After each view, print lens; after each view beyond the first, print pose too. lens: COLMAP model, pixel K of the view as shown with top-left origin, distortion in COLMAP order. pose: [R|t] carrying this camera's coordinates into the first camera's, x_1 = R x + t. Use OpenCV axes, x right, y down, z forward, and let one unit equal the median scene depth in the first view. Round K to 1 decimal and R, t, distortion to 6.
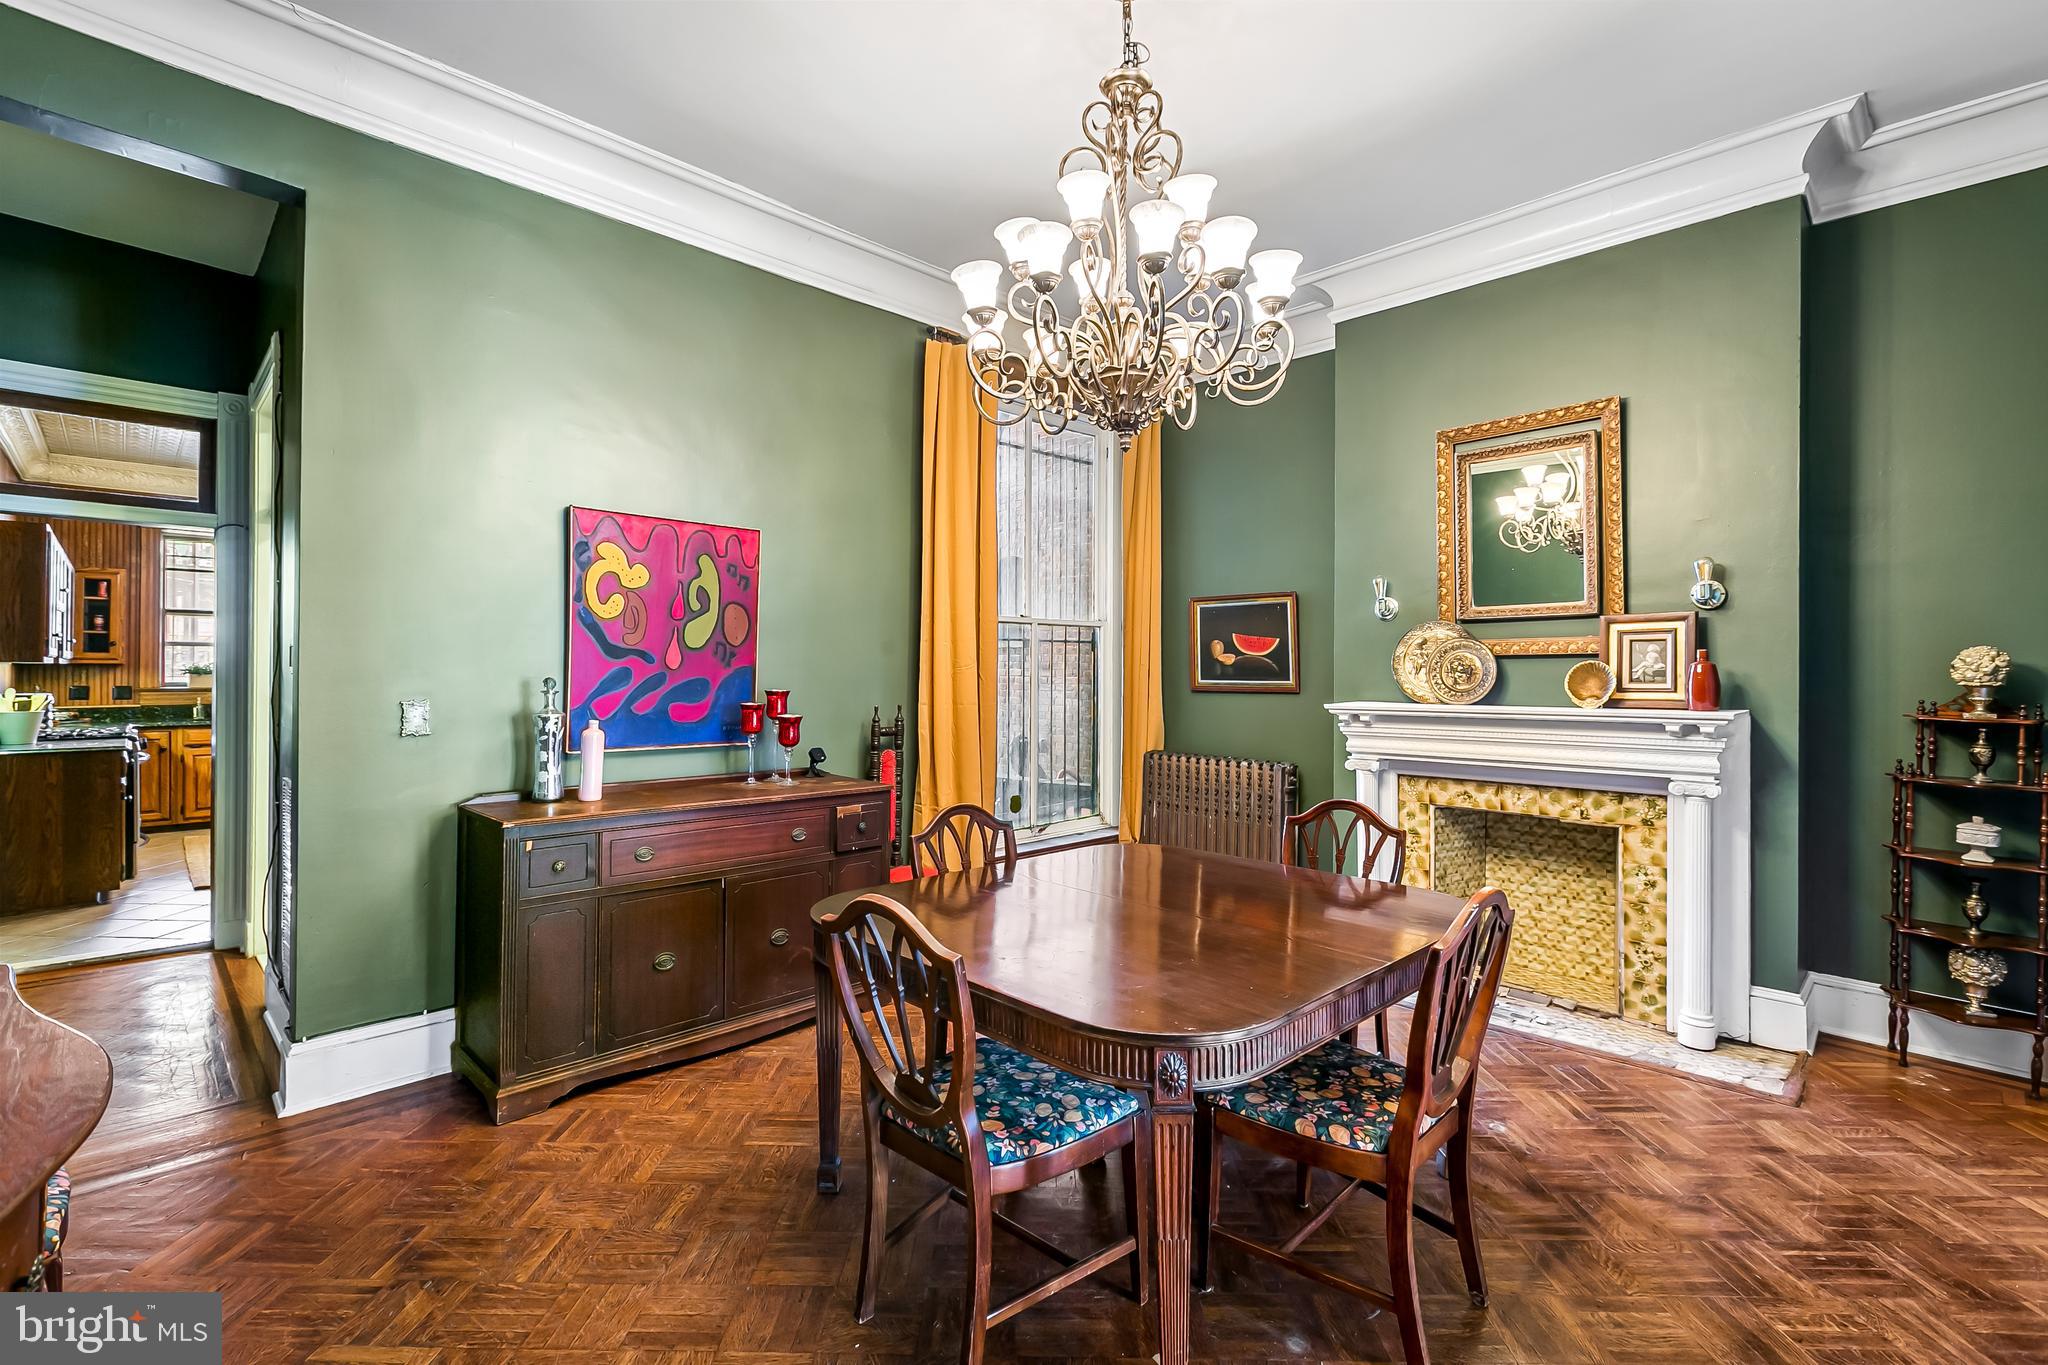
lens RADIAL K [[919.0, 0, 1022.2], [0, 919.0, 672.0], [0, 0, 1]] dist [0.001551, 0.000113]
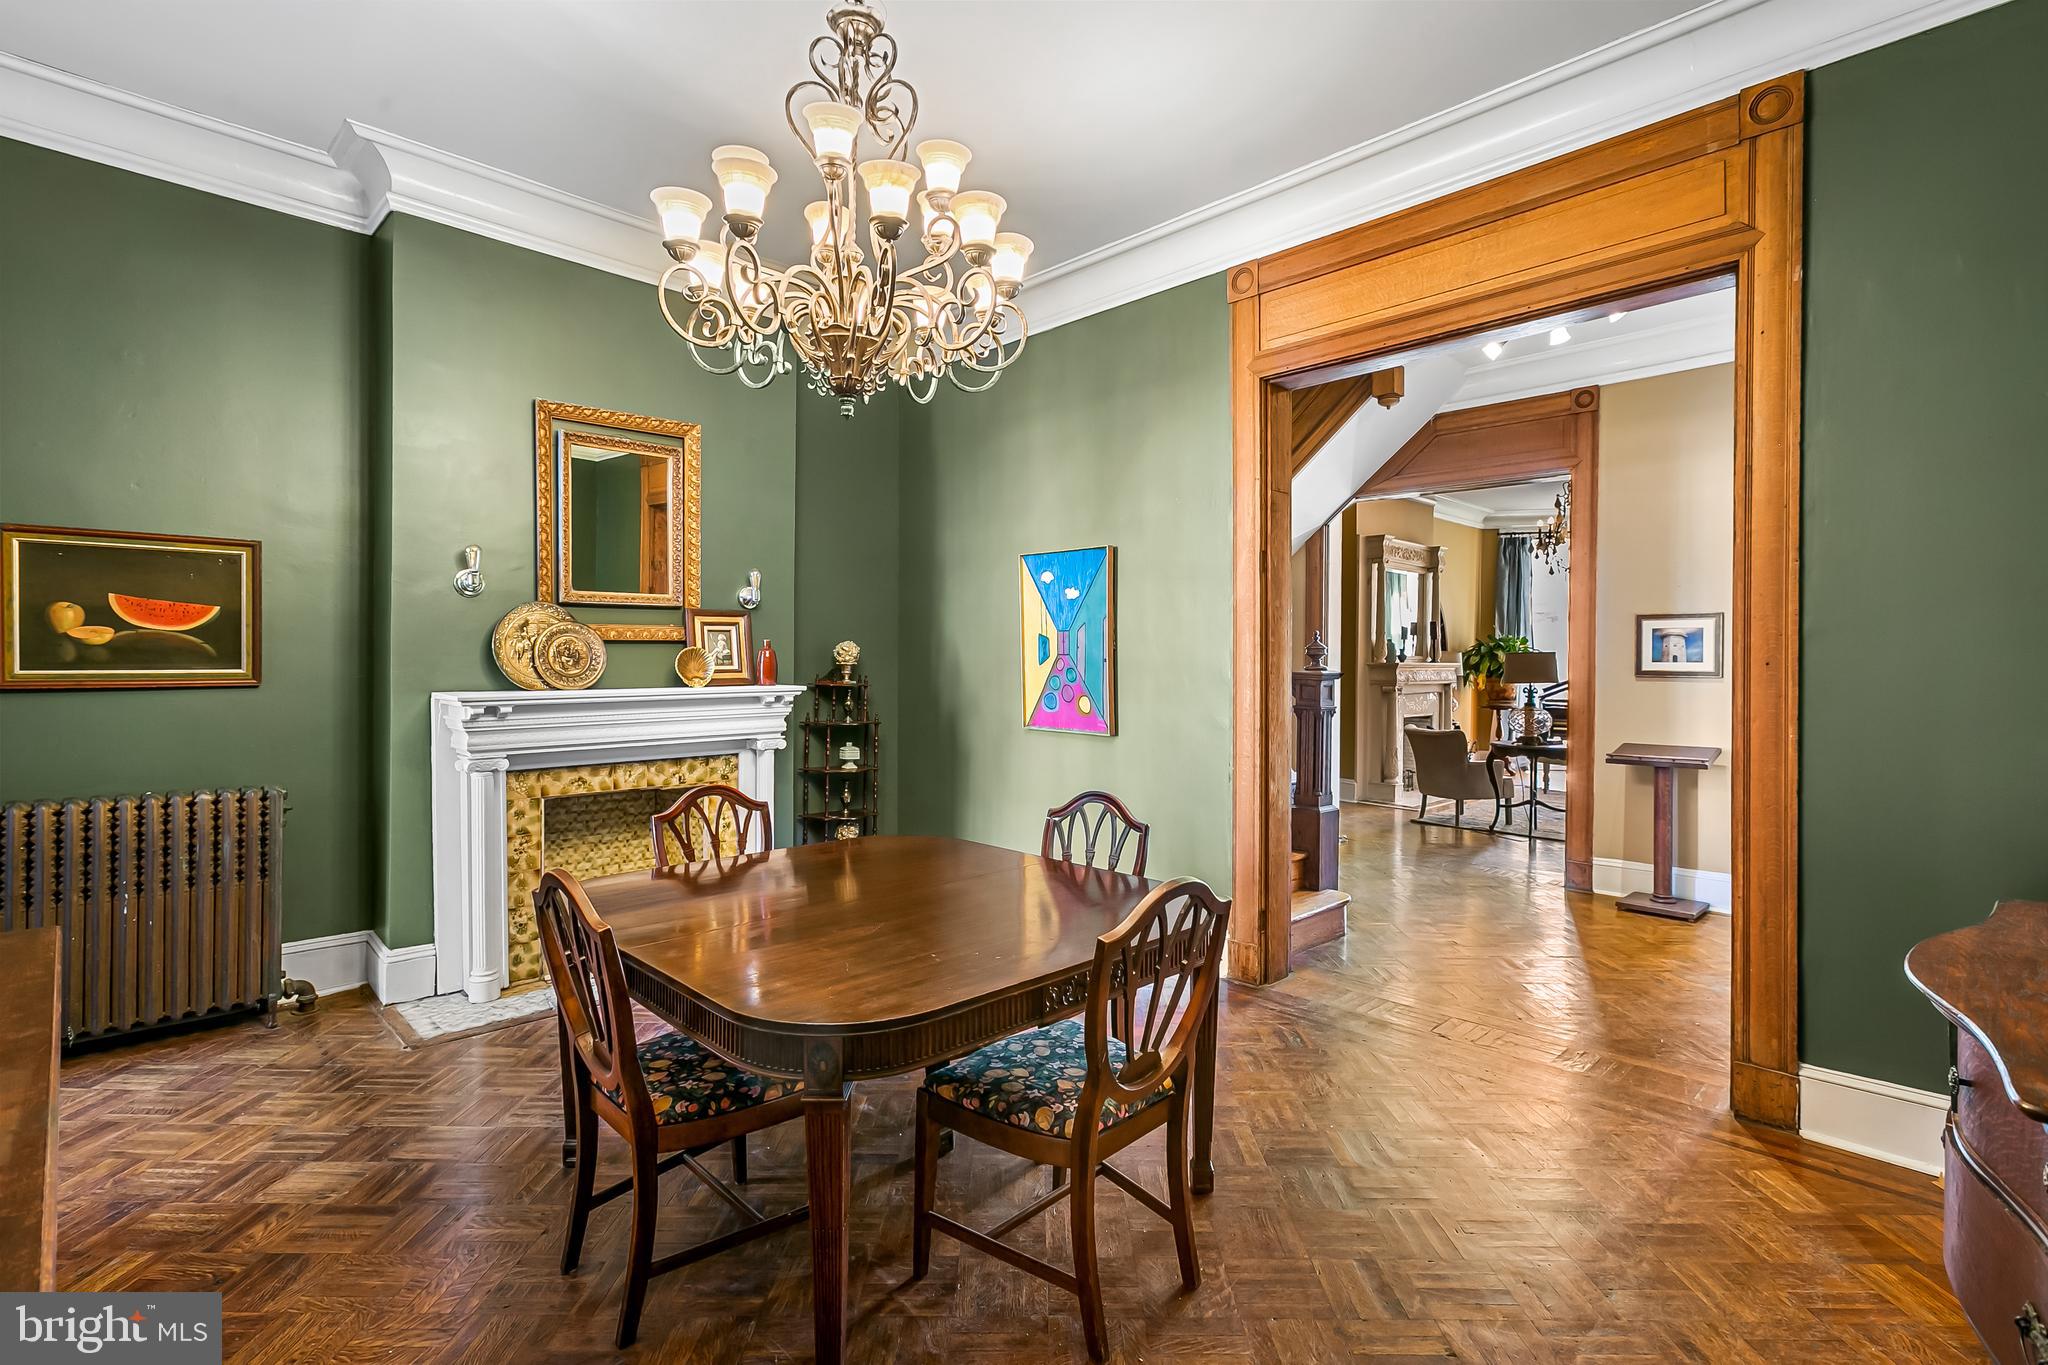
lens RADIAL K [[961.5, 0, 1017.7], [0, 961.5, 686.0], [0, 0, 1]] dist [-0.000296, 0.000335]
pose [[-0.003912, -0.031657, 0.999491, -0.559378], [-0.000749, 0.999499, 0.031654, -0.001362], [-0.999992, -0.000625, -0.003934, 0.545378]]
